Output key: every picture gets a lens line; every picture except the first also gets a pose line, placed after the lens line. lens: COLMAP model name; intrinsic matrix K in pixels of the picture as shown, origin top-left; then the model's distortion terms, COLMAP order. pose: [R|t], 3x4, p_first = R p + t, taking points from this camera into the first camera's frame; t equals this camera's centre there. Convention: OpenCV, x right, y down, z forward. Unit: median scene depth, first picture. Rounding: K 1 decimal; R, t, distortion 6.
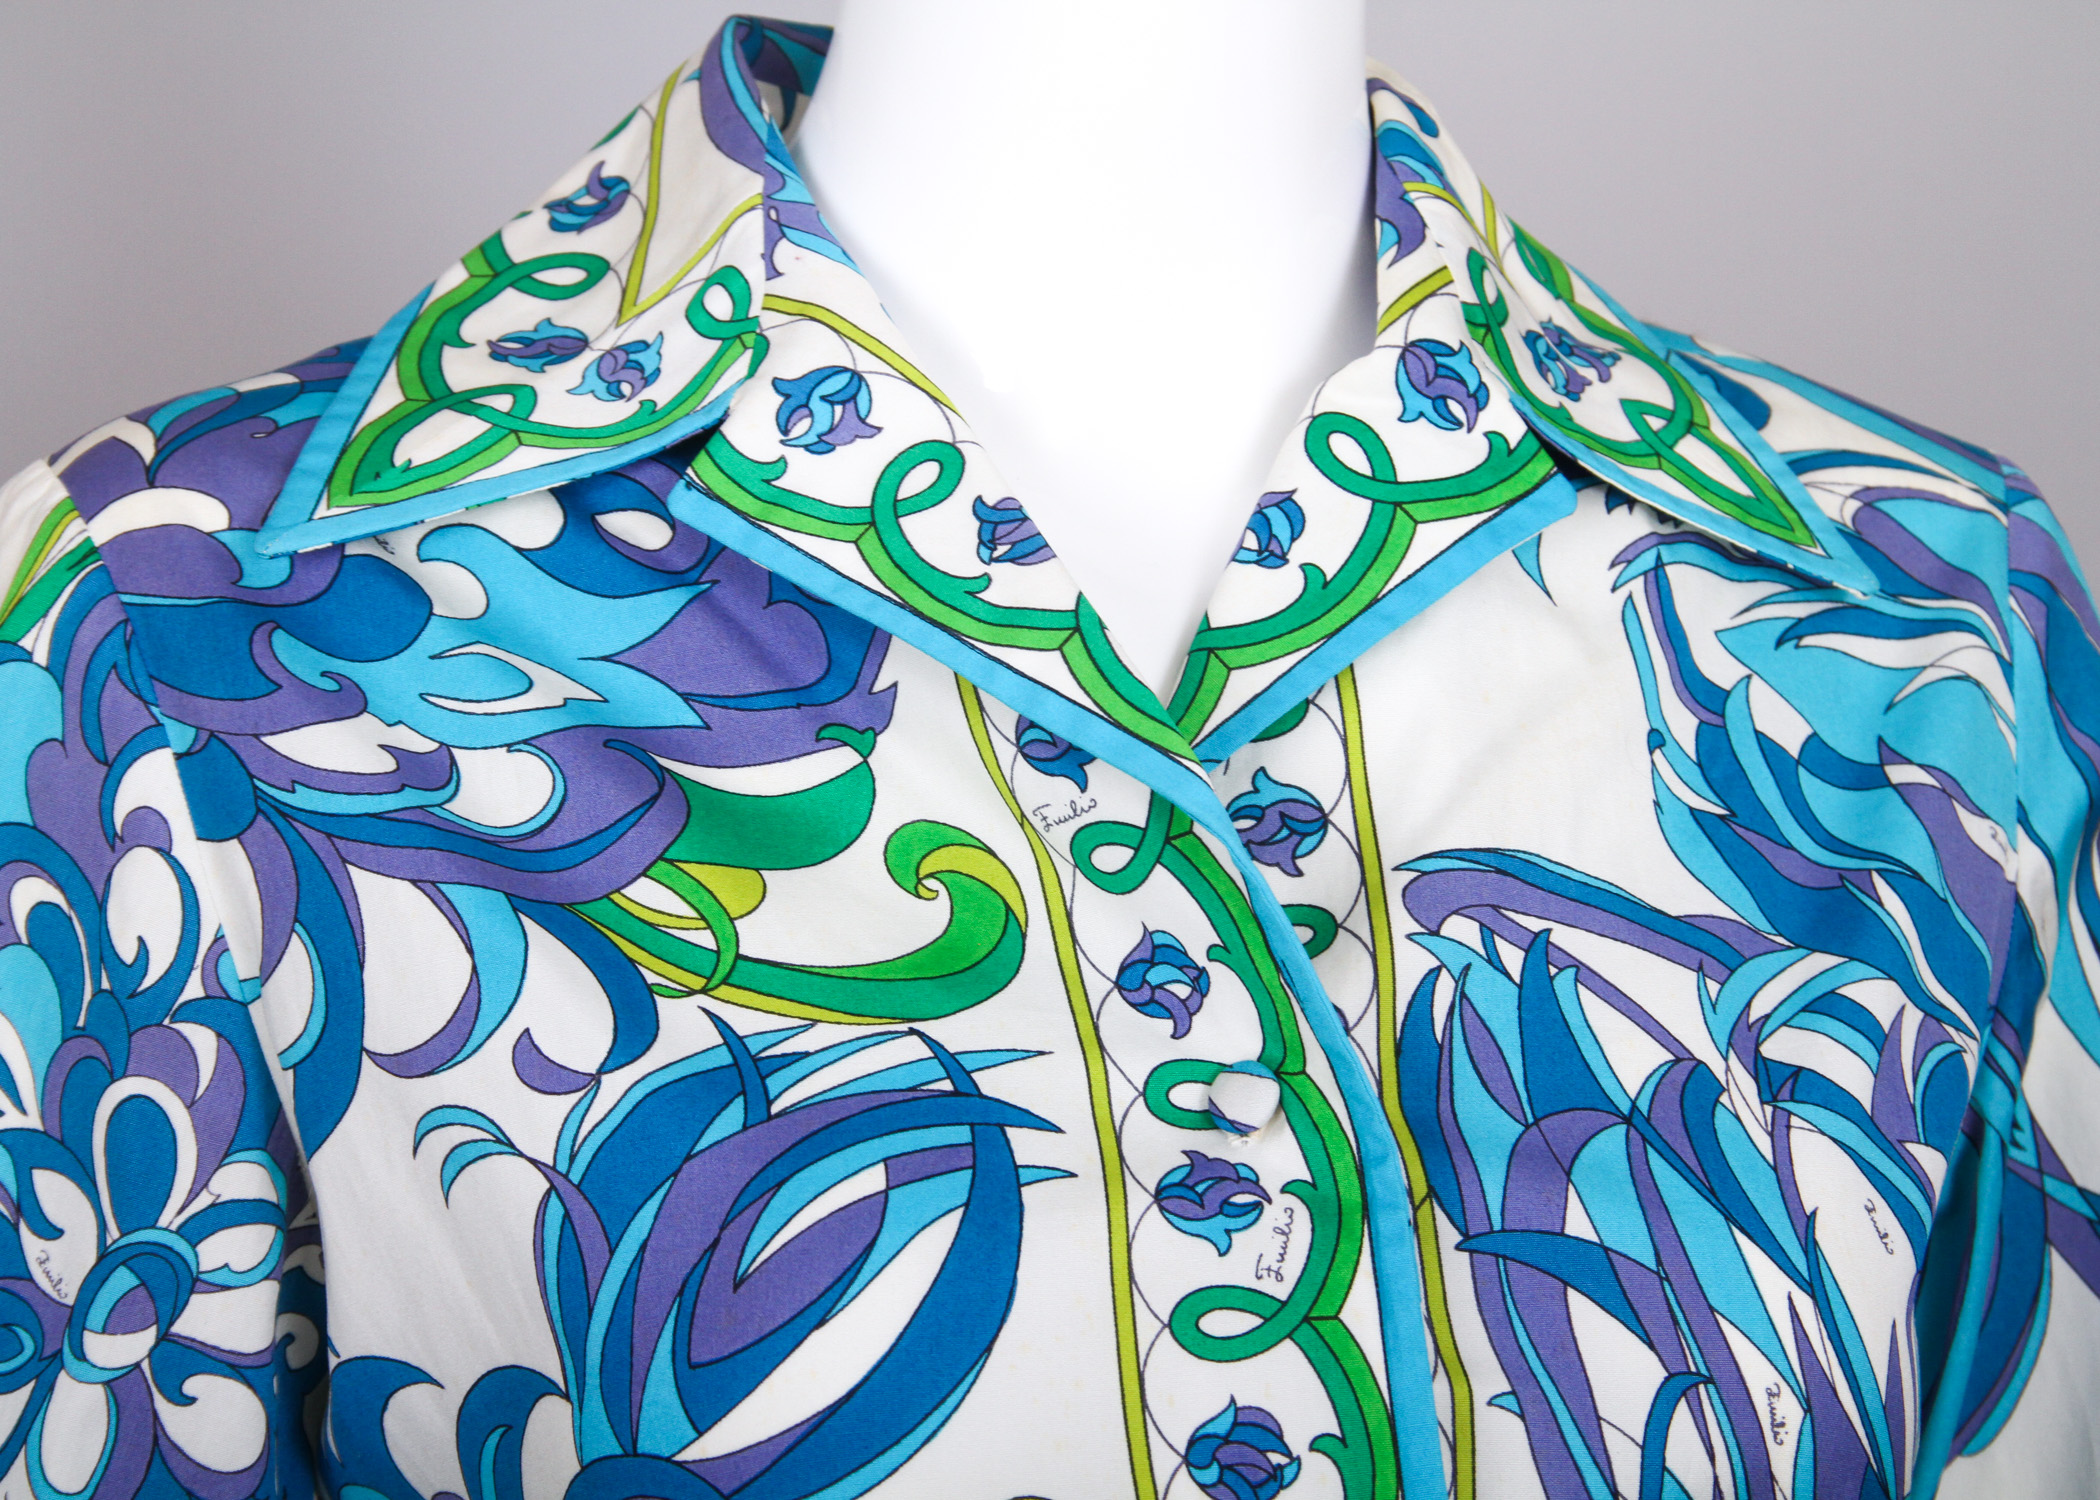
lens RADIAL K [[5304.6, 0, 1048.5], [0, 5304.6, 816.8], [0, 0, 1]] dist [0.388551, 0.453609]
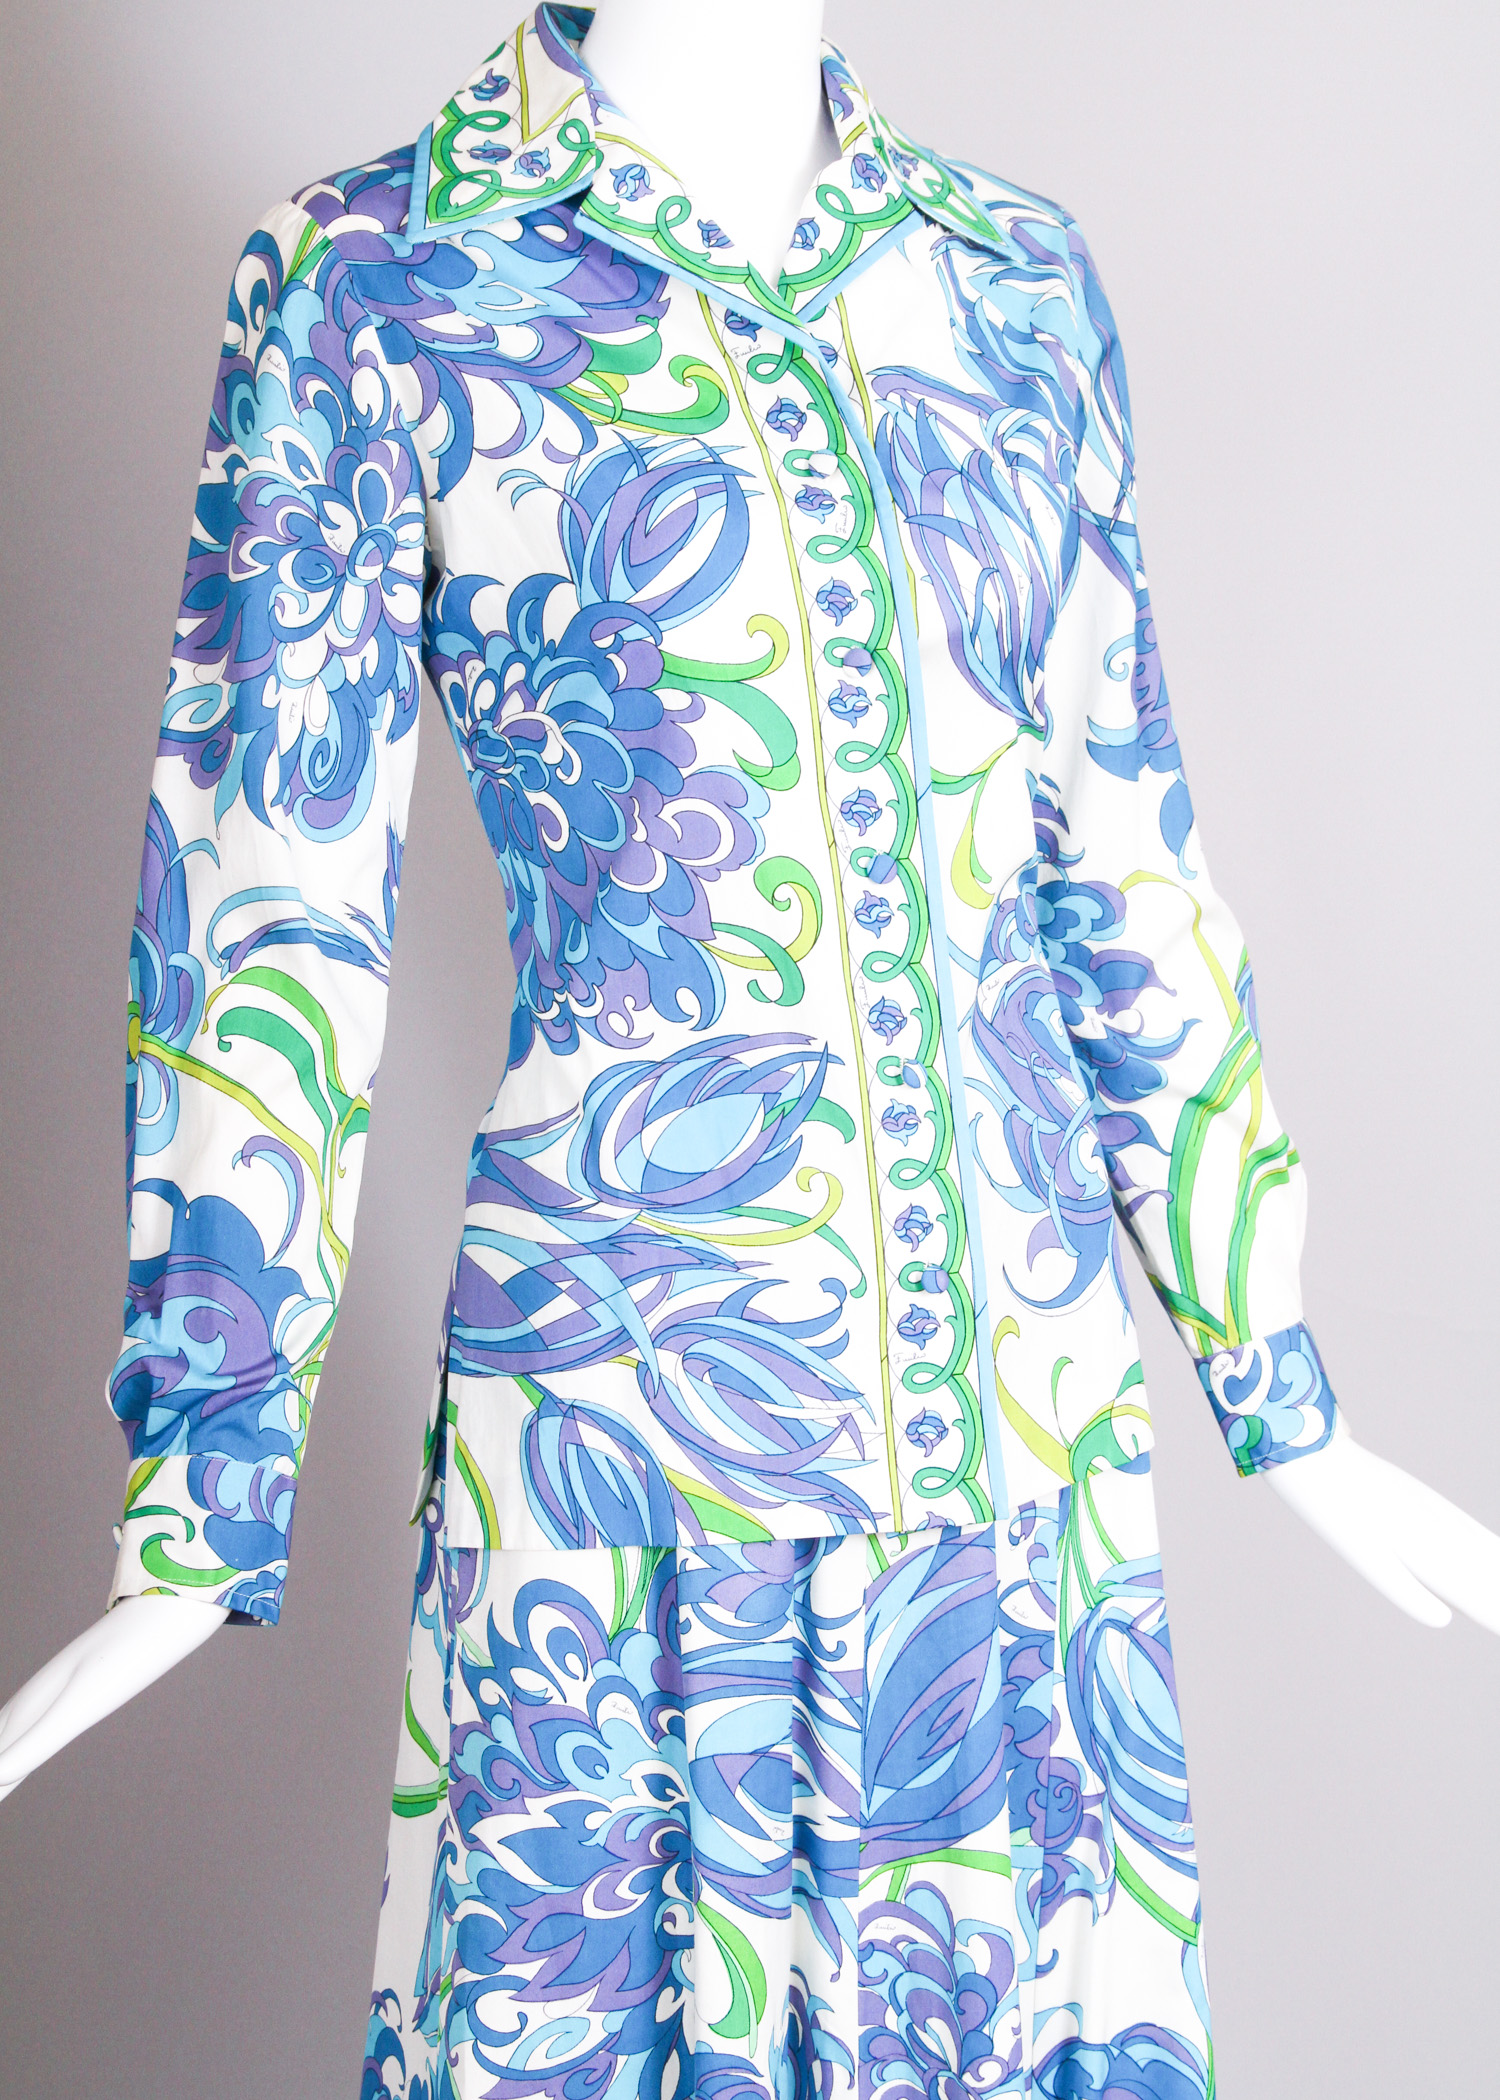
lens RADIAL K [[4544.7, 0, 746.9], [0, 4544.7, 1088.6], [0, 0, 1]] dist [0.252727, 0.519093]
pose [[0.973407, -0.039725, 0.225613, -0.483215], [0.010323, 0.991456, 0.130033, 0.061937], [-0.228851, -0.124246, 0.965500, -1.095914]]
